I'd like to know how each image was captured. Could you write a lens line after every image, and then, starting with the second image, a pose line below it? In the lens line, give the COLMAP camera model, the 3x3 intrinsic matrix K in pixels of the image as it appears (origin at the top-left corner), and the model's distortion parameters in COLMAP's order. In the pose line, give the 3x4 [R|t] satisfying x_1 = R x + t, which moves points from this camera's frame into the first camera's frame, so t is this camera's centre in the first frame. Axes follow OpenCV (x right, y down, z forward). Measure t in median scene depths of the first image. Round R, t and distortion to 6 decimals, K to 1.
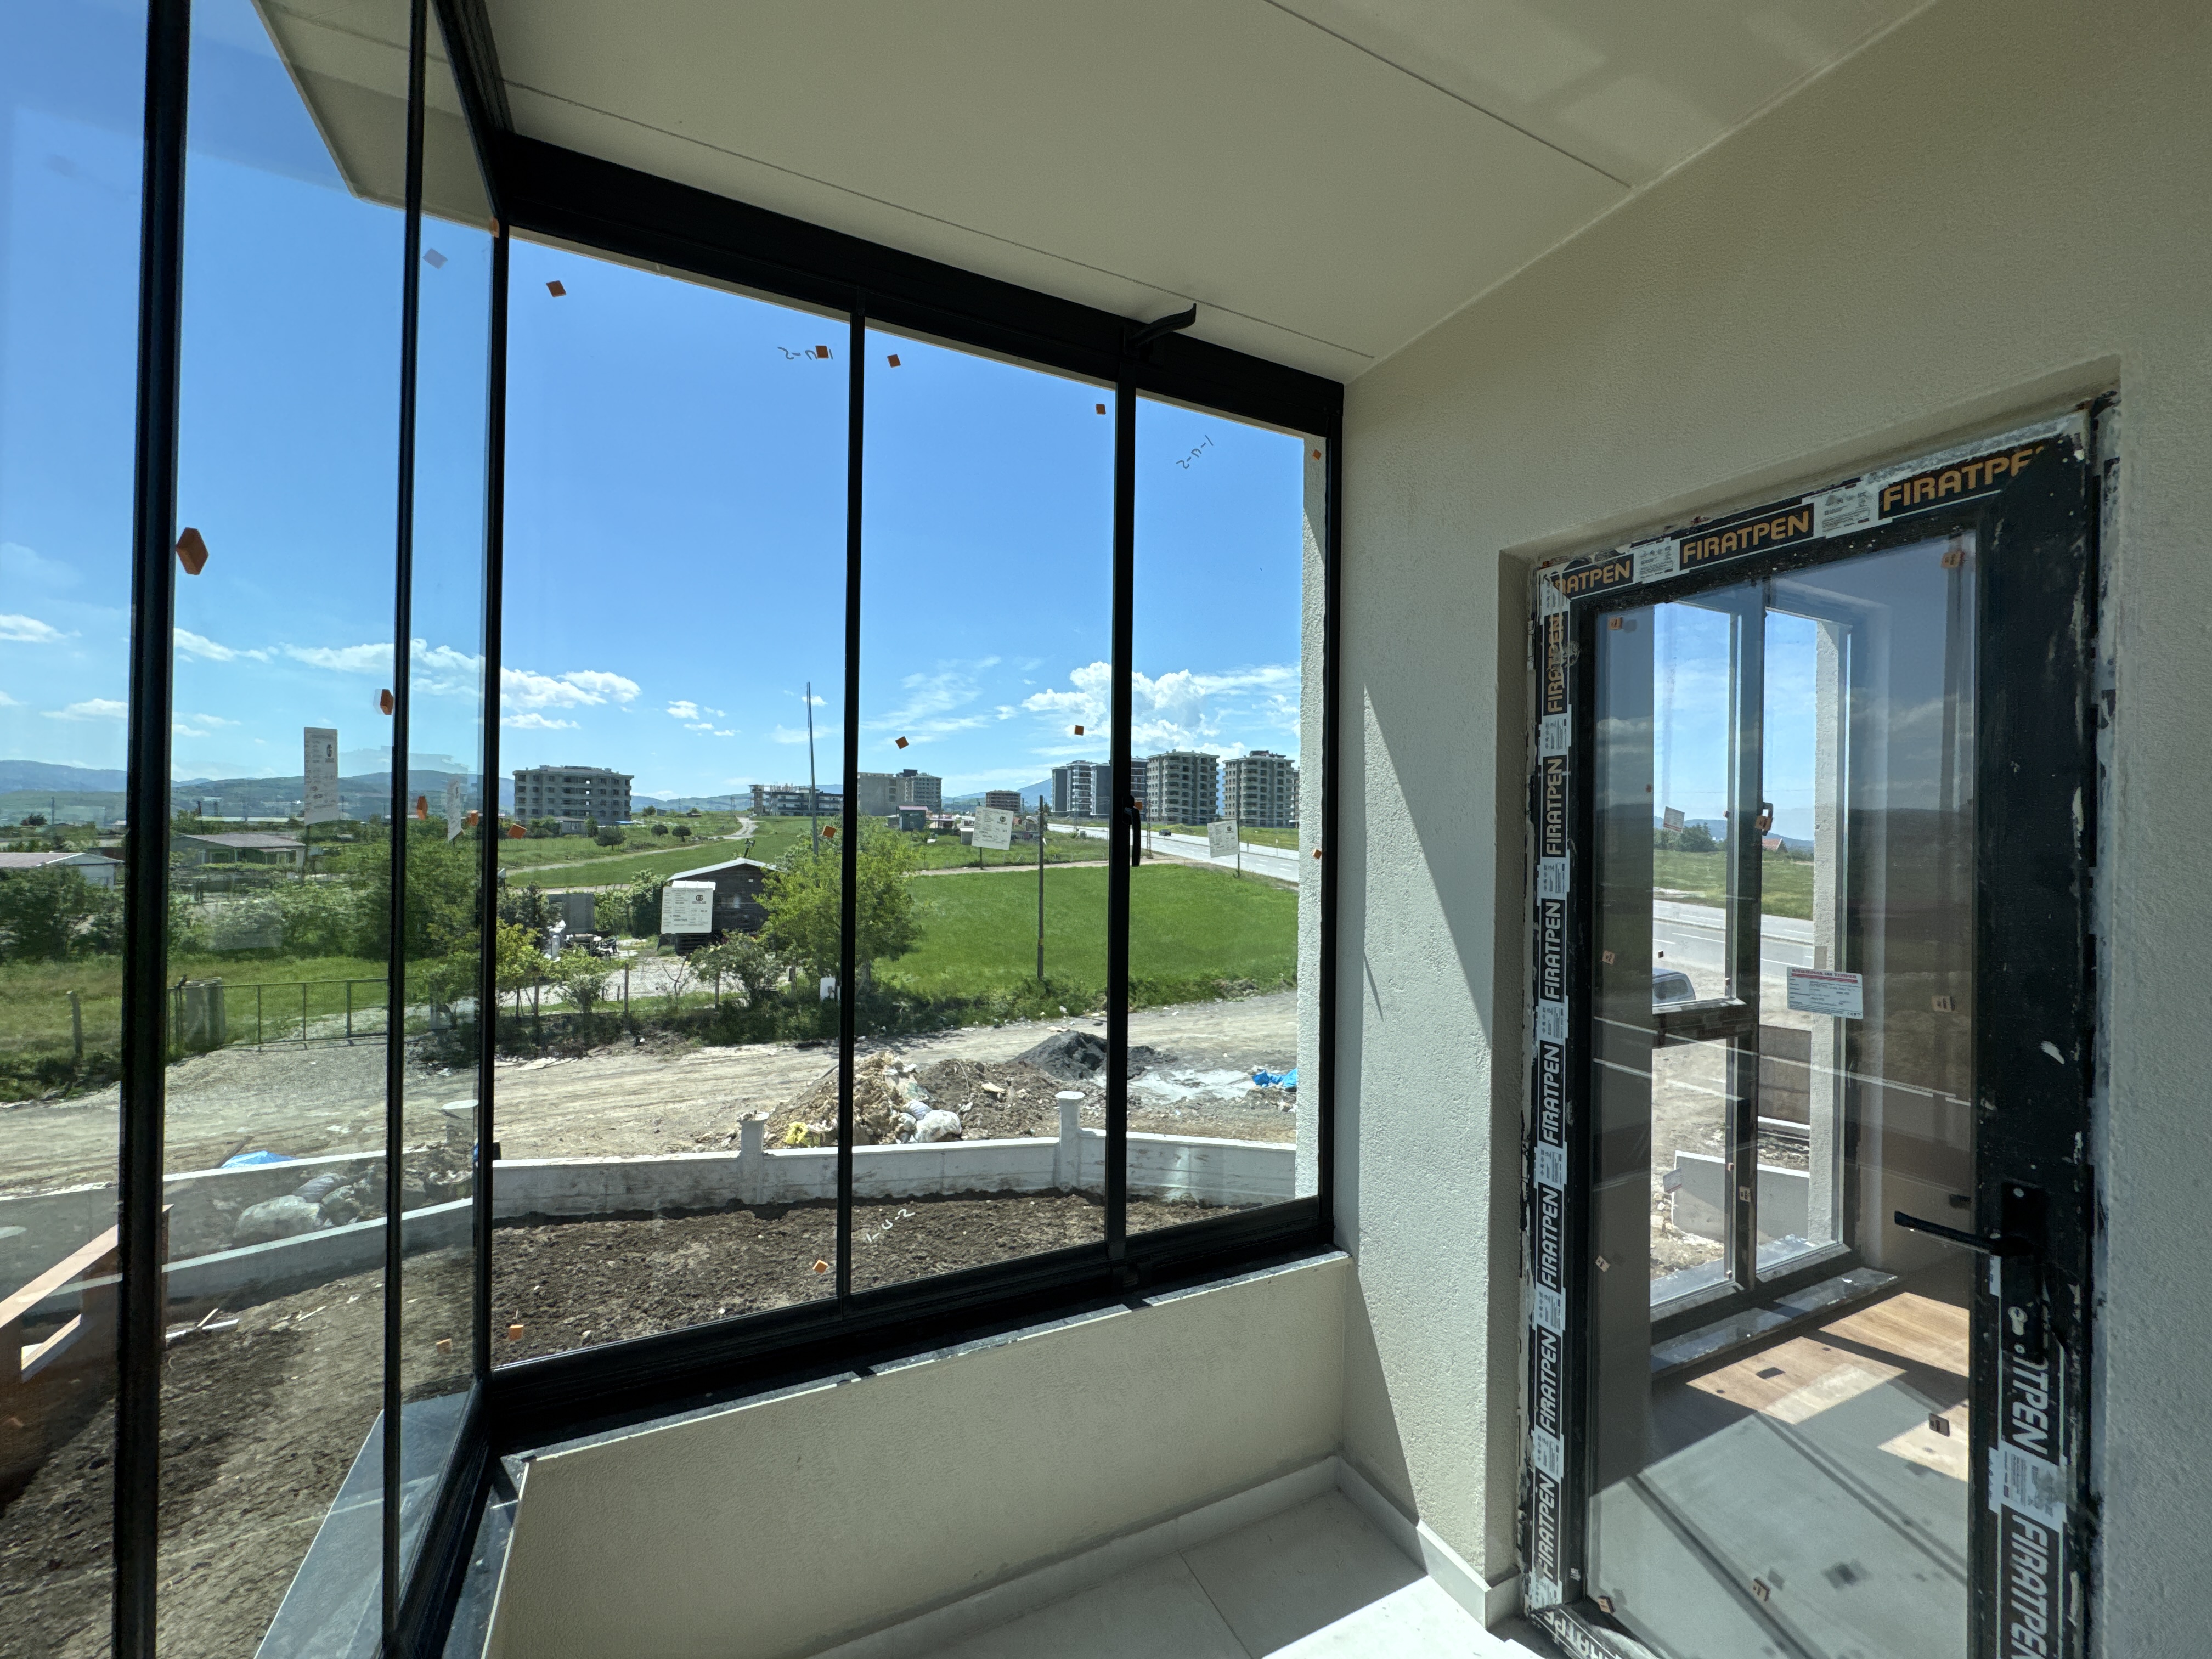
lens RADIAL K [[878.5, 0, 1106.0], [0, 878.5, 829.5], [0, 0, 1]] dist [-0.001333, -0.000064]
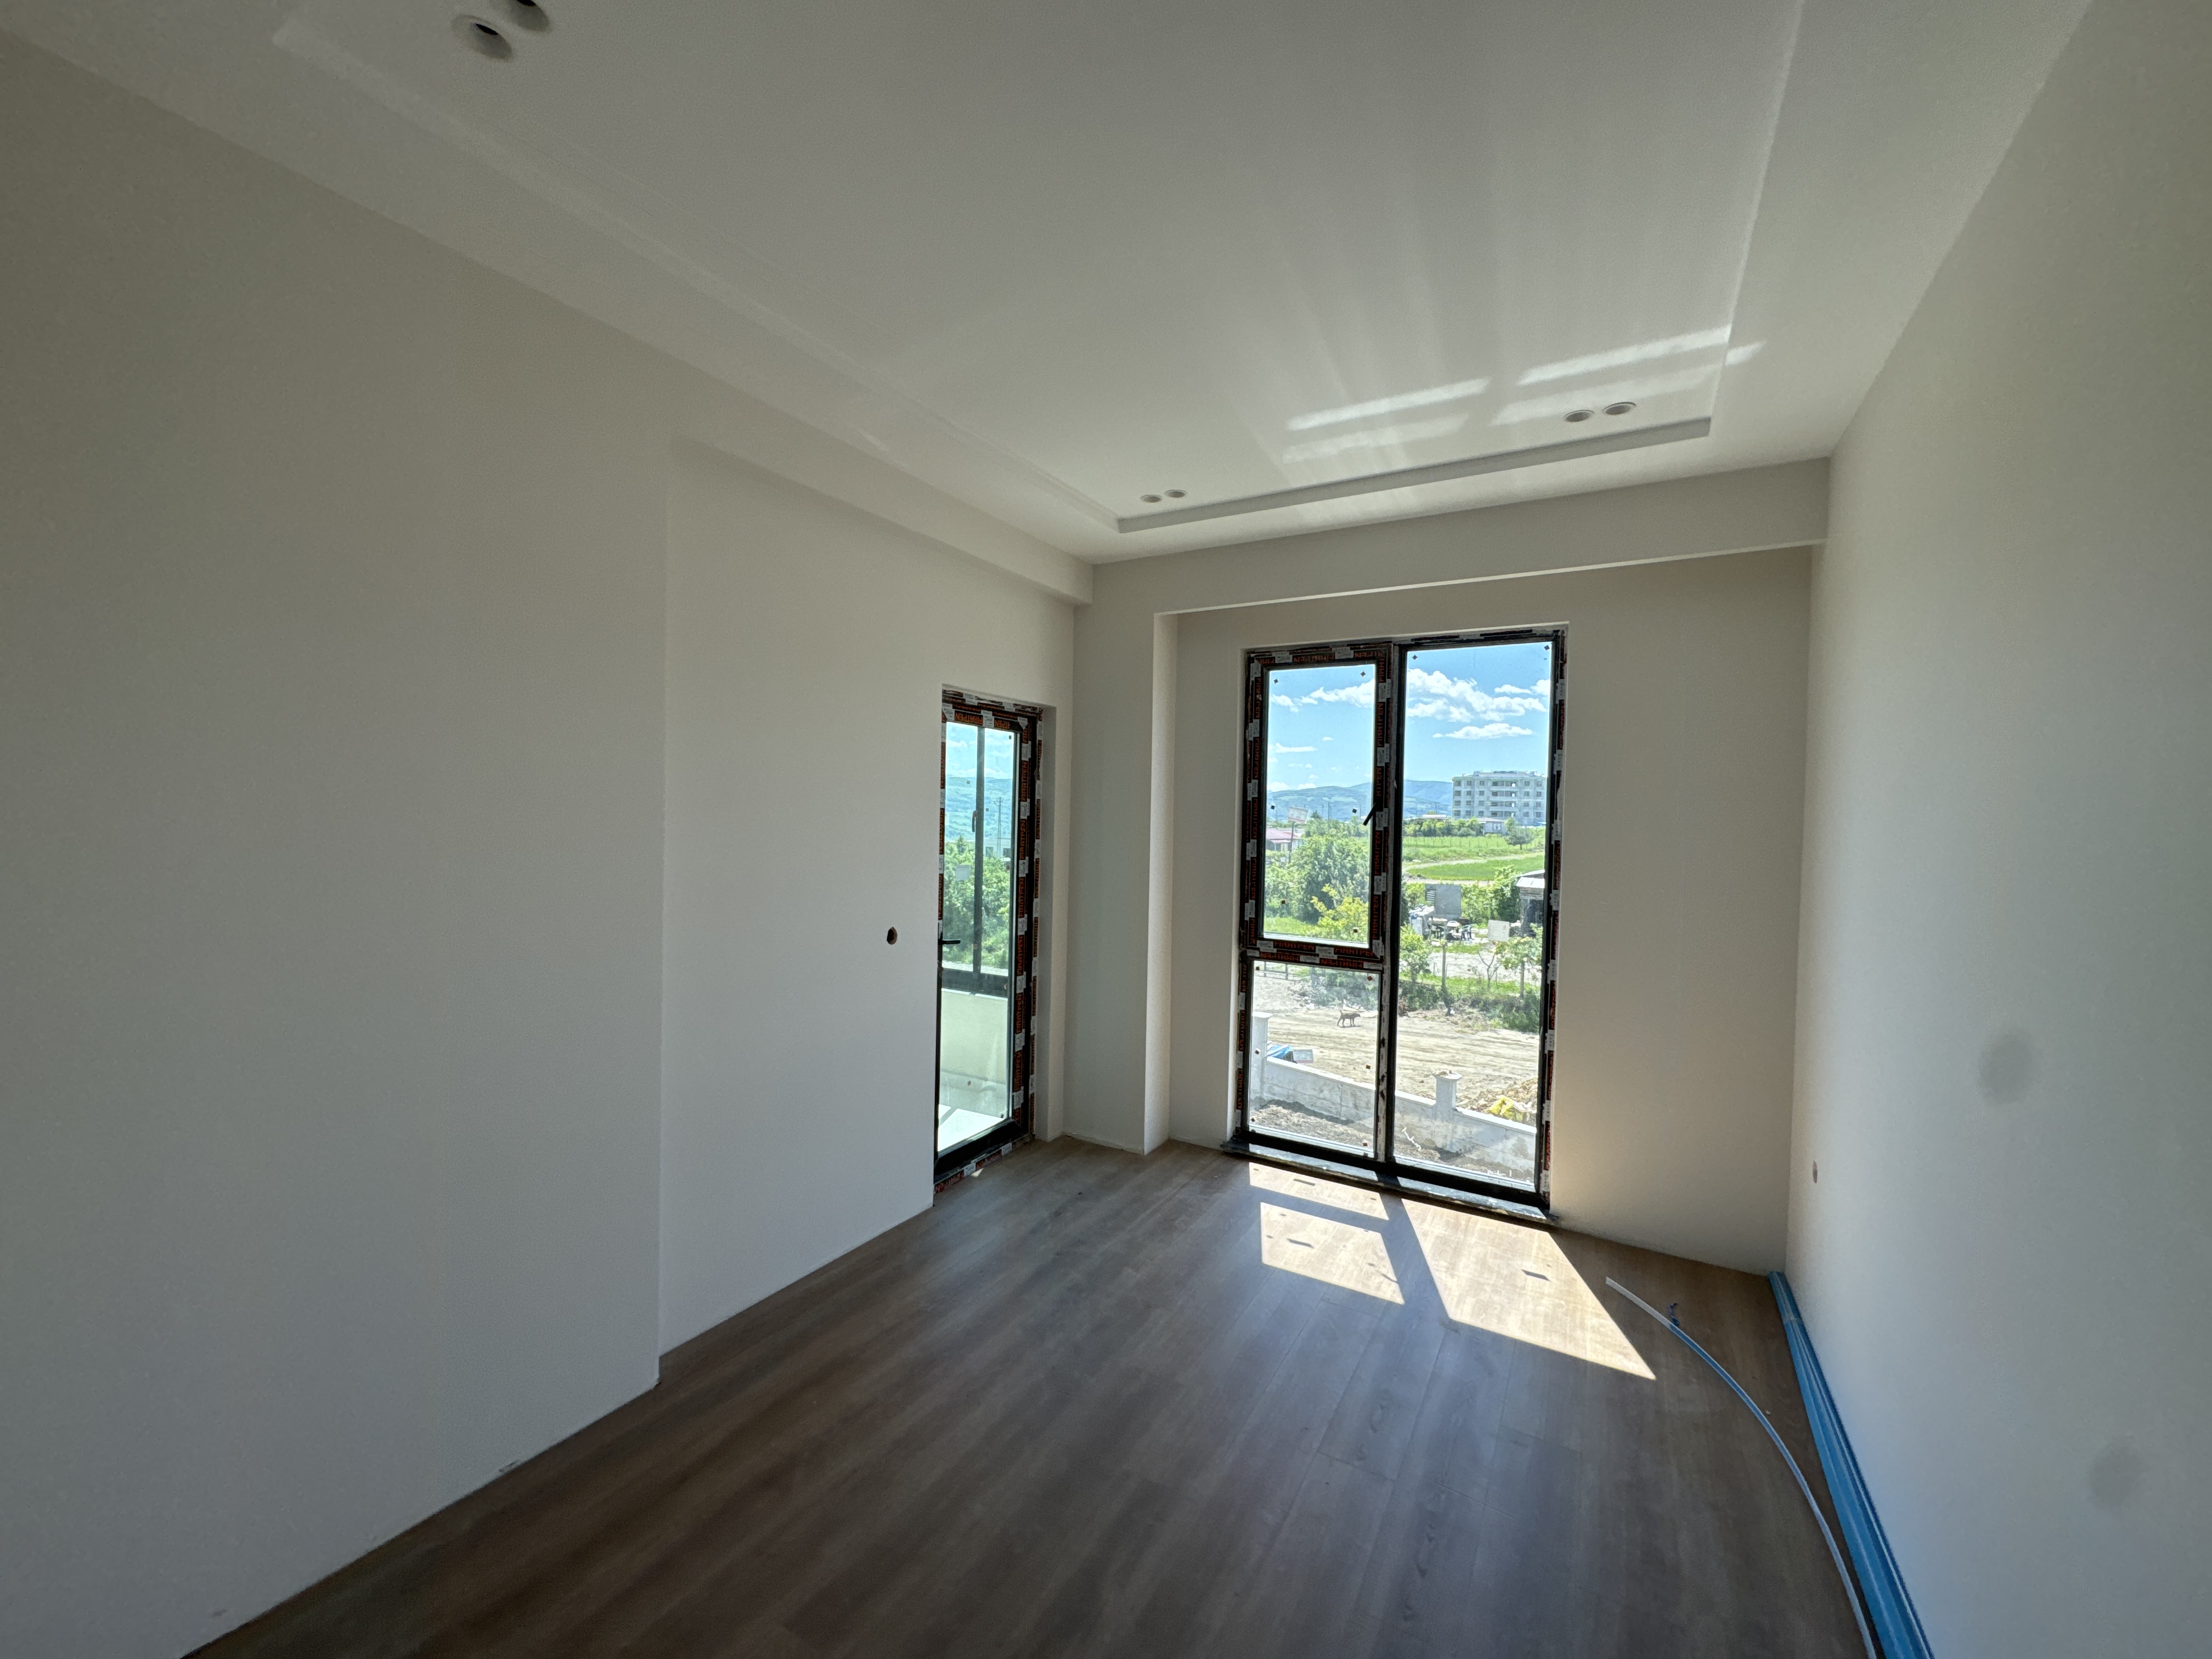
lens RADIAL K [[878.5, 0, 1106.0], [0, 878.5, 829.5], [0, 0, 1]] dist [-0.001333, -0.000064]
pose [[0.552799, 0.010776, -0.833245, 0.171993], [-0.011976, 0.999916, 0.004986, 0.001212], [0.833229, 0.007223, 0.552881, -0.011422]]
